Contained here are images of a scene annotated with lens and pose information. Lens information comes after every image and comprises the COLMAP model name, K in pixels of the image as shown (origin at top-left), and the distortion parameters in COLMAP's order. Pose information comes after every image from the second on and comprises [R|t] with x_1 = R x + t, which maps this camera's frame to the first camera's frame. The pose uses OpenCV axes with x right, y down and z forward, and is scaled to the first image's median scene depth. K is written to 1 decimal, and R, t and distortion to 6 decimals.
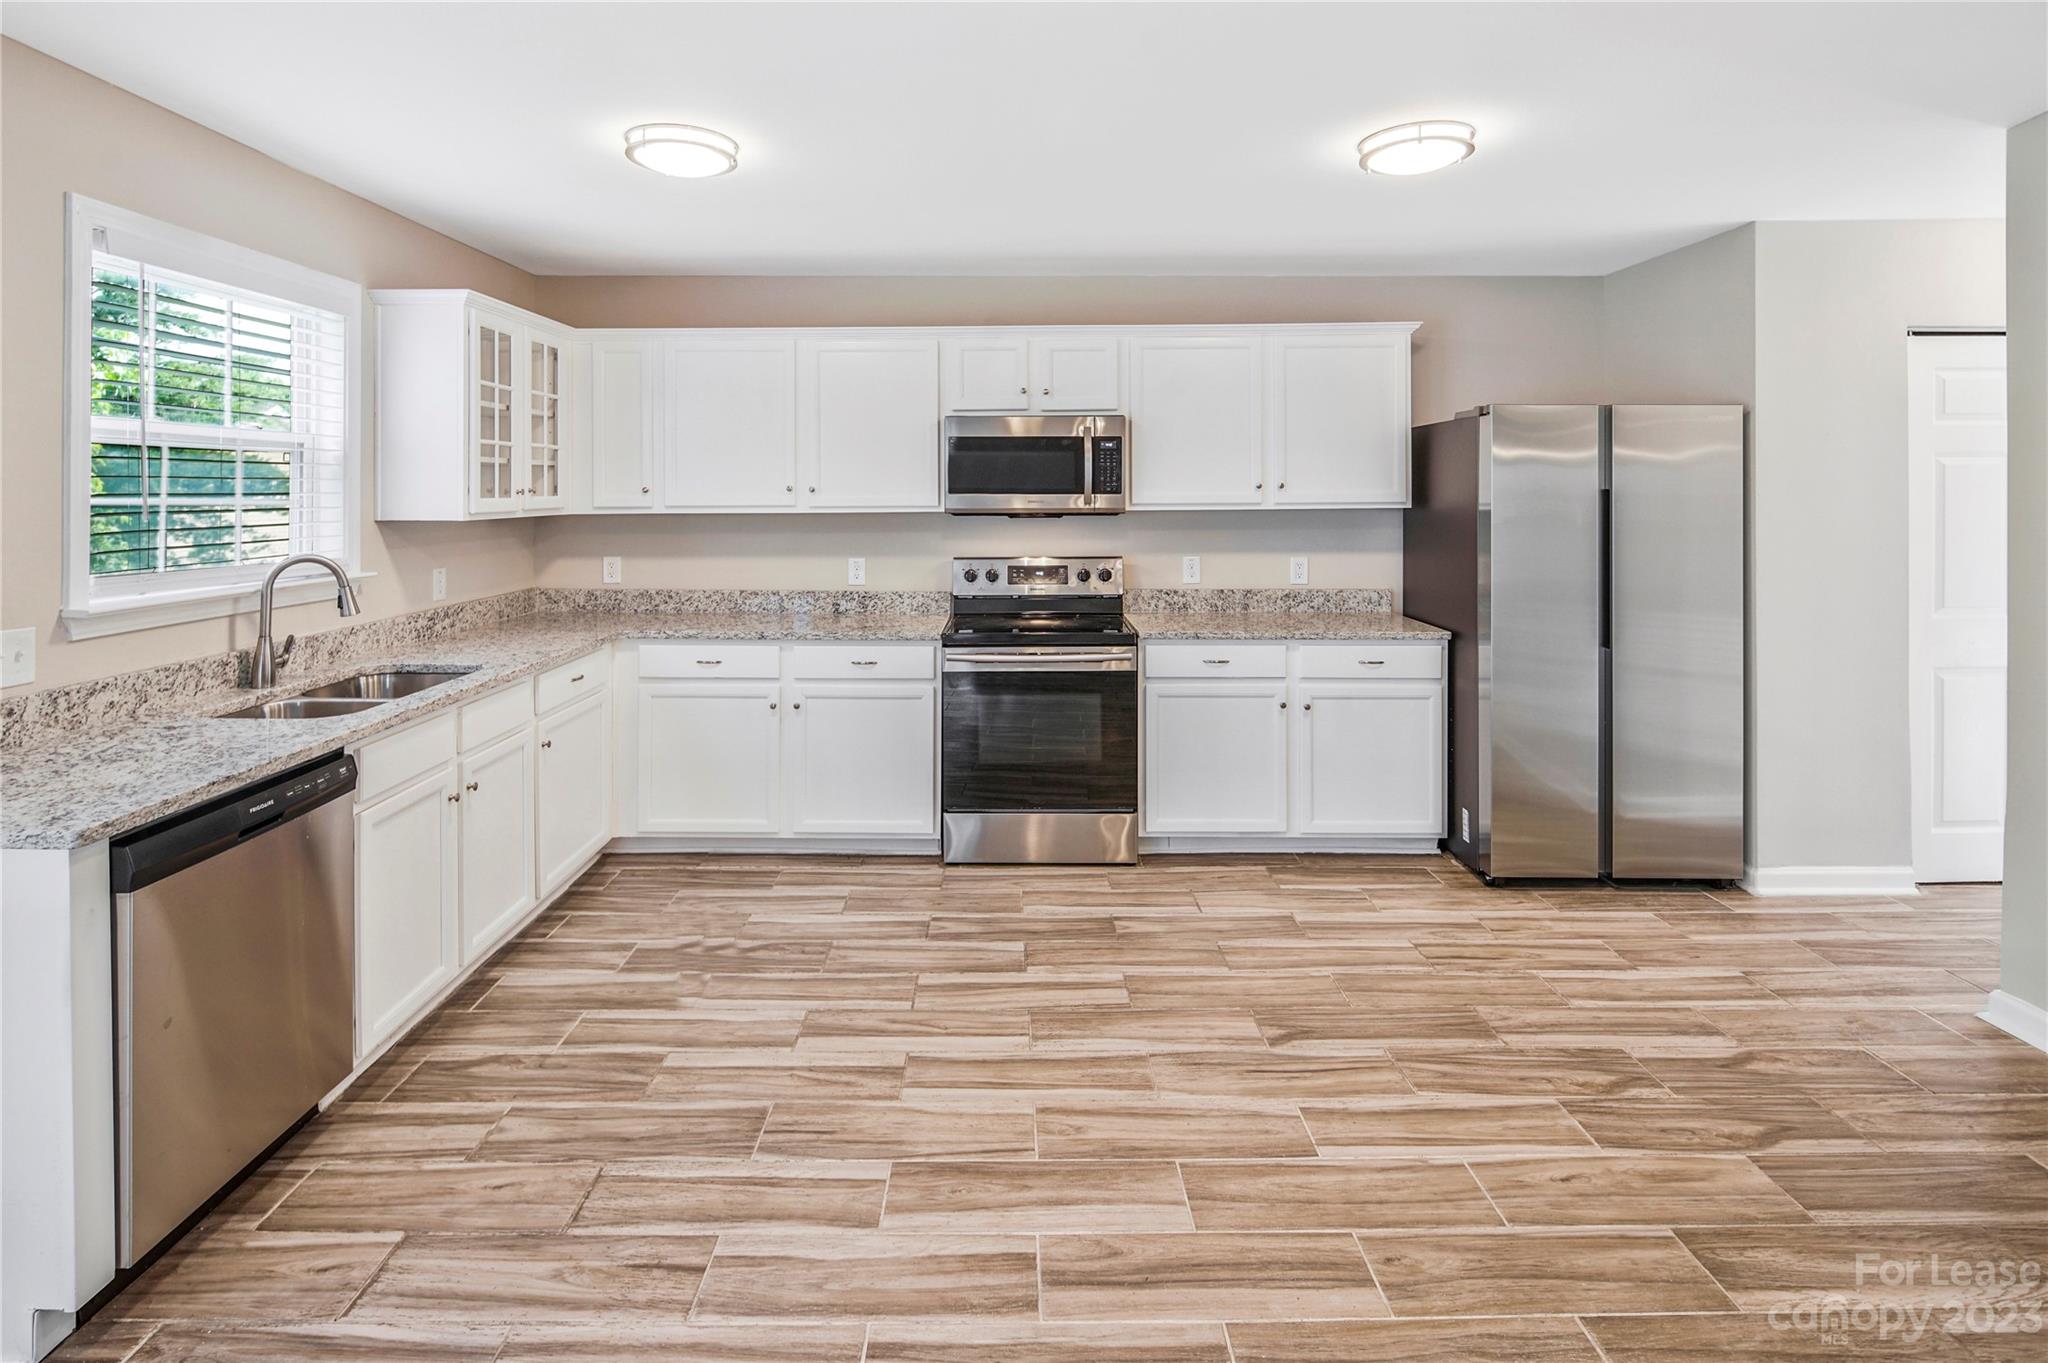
lens RADIAL K [[1011.4, 0, 1003.1], [0, 1011.4, 496.3], [0, 0, 1]] dist [0.004431, -0.003983]
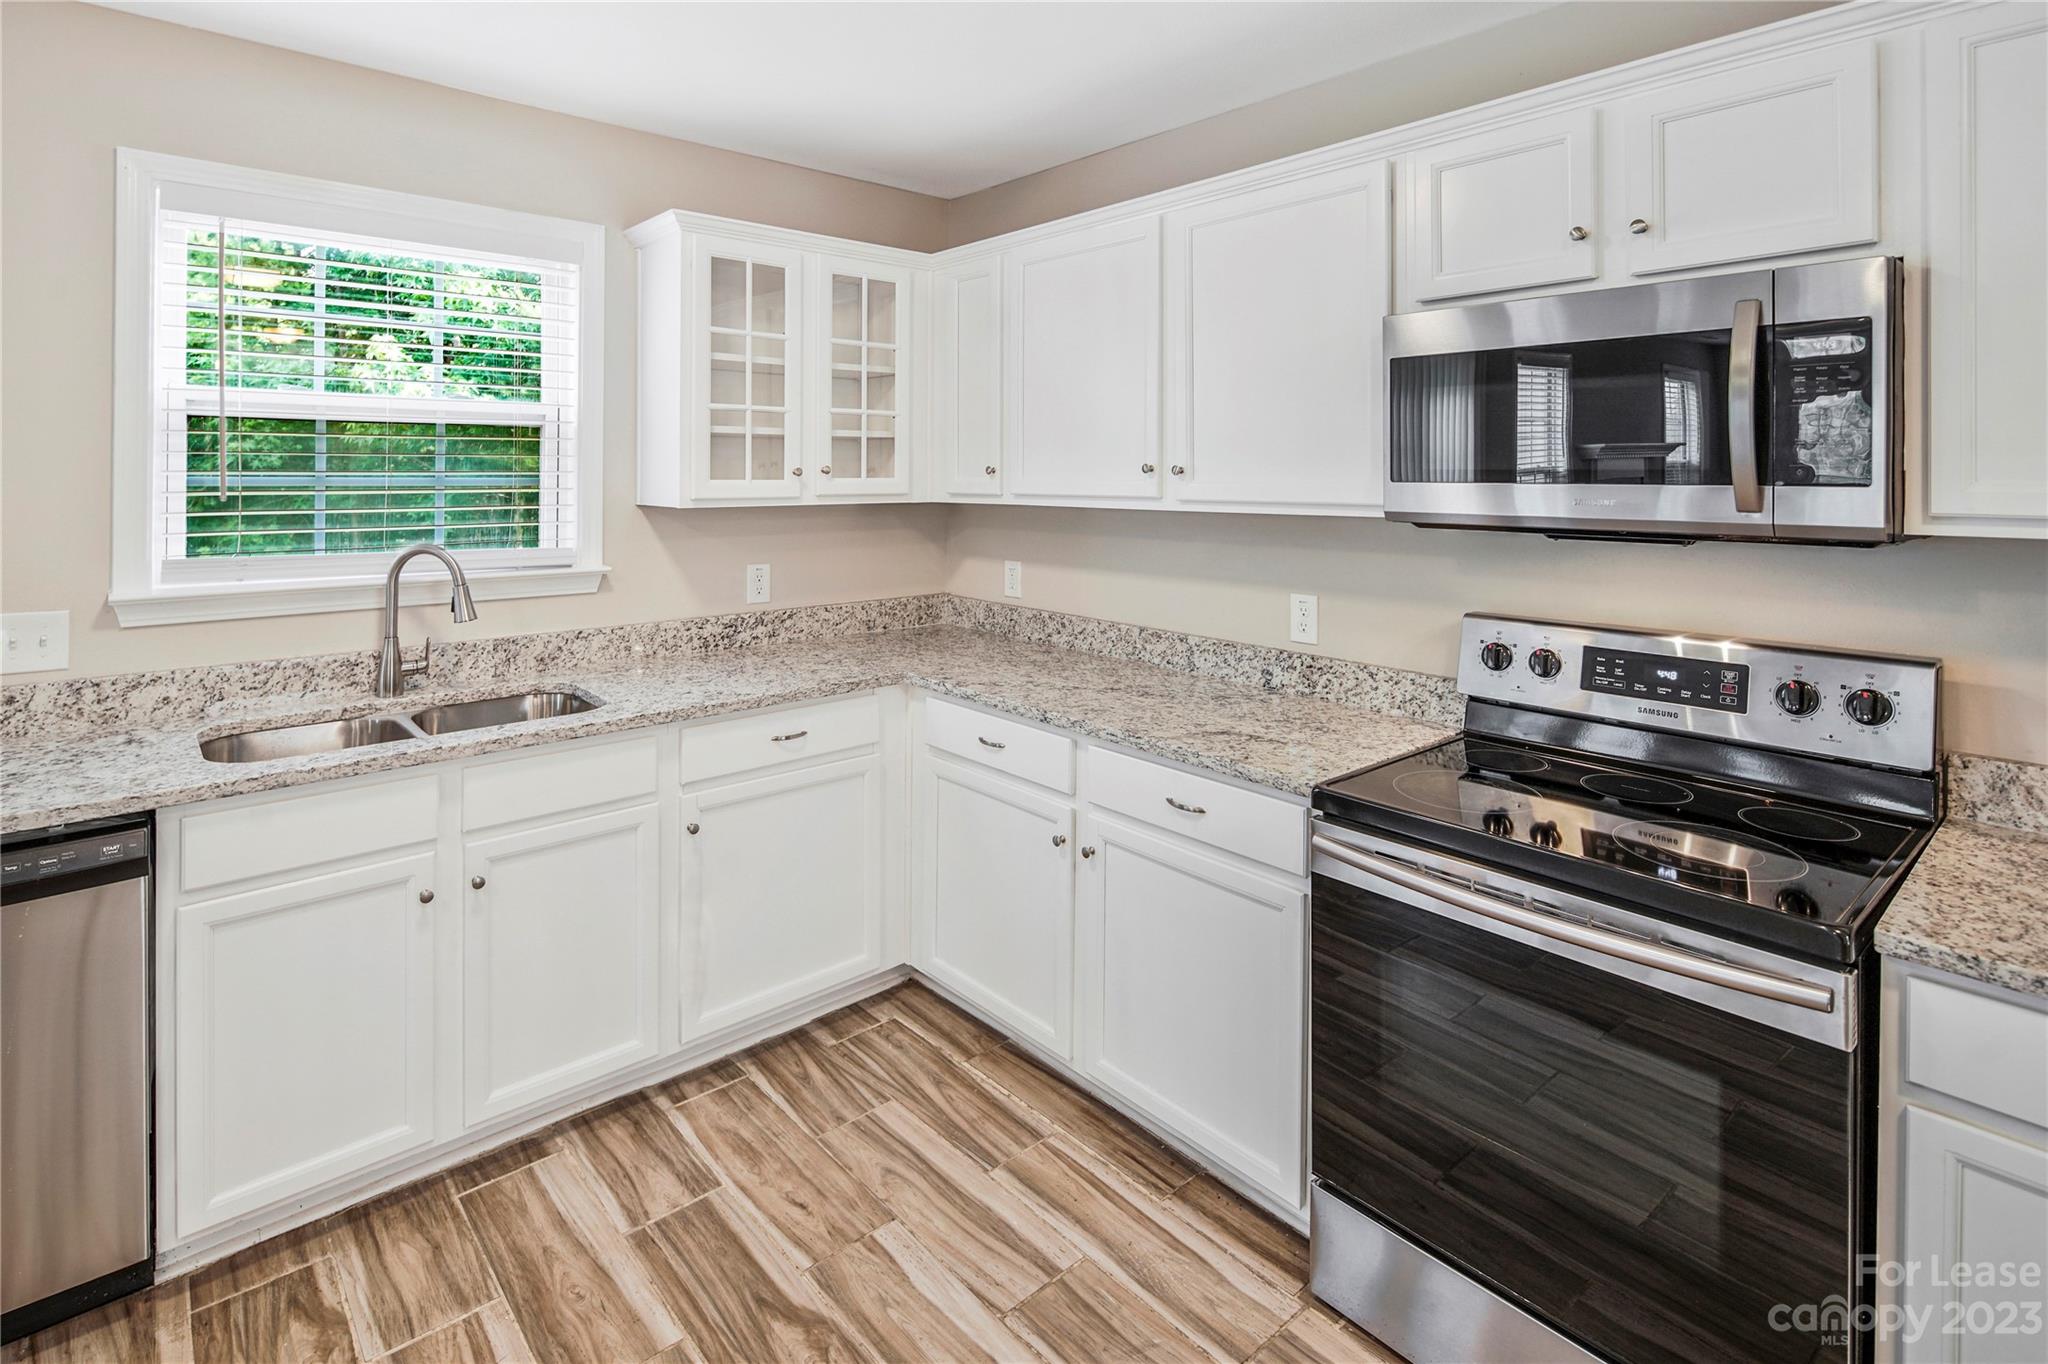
lens RADIAL K [[1011.4, 0, 1002.4], [0, 1011.4, 474.5], [0, 0, 1]] dist [0.004431, -0.003983]
pose [[0.663342, 0.006467, -0.748288, 0.206088], [-0.009805, 0.999952, -0.000049, -0.004412], [0.748252, 0.007370, 0.663374, 0.639670]]
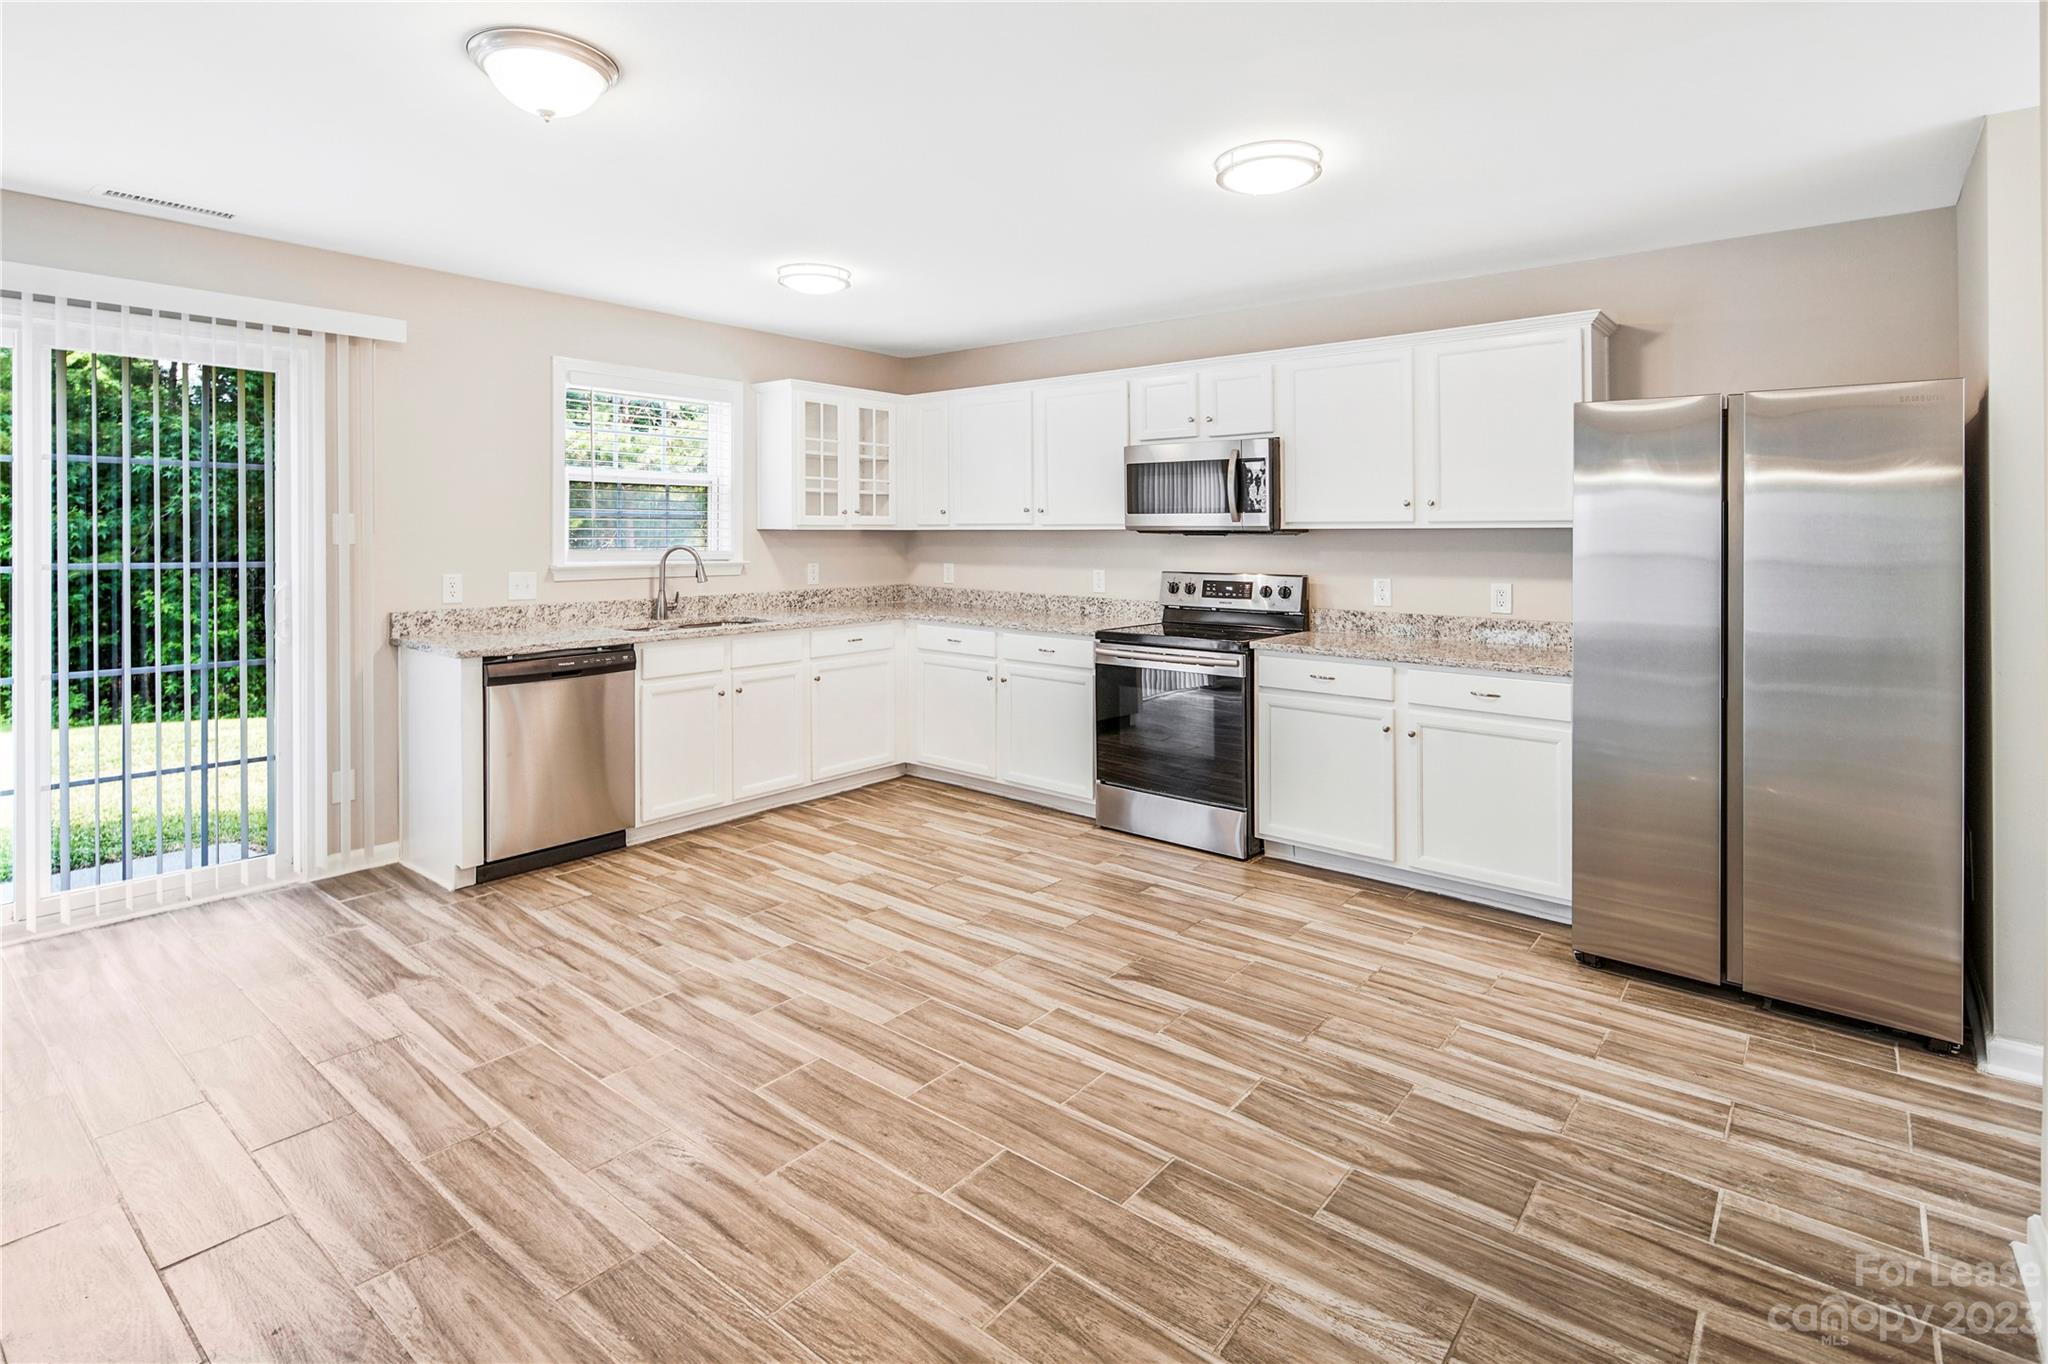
lens RADIAL K [[1011.4, 0, 1007.5], [0, 1011.4, 558.1], [0, 0, 1]] dist [0.004431, -0.003983]
pose [[0.771726, 0.025357, -0.635450, 0.667201], [-0.010549, 0.999578, 0.027075, 0.020864], [0.635868, -0.014191, 0.771667, 0.020345]]
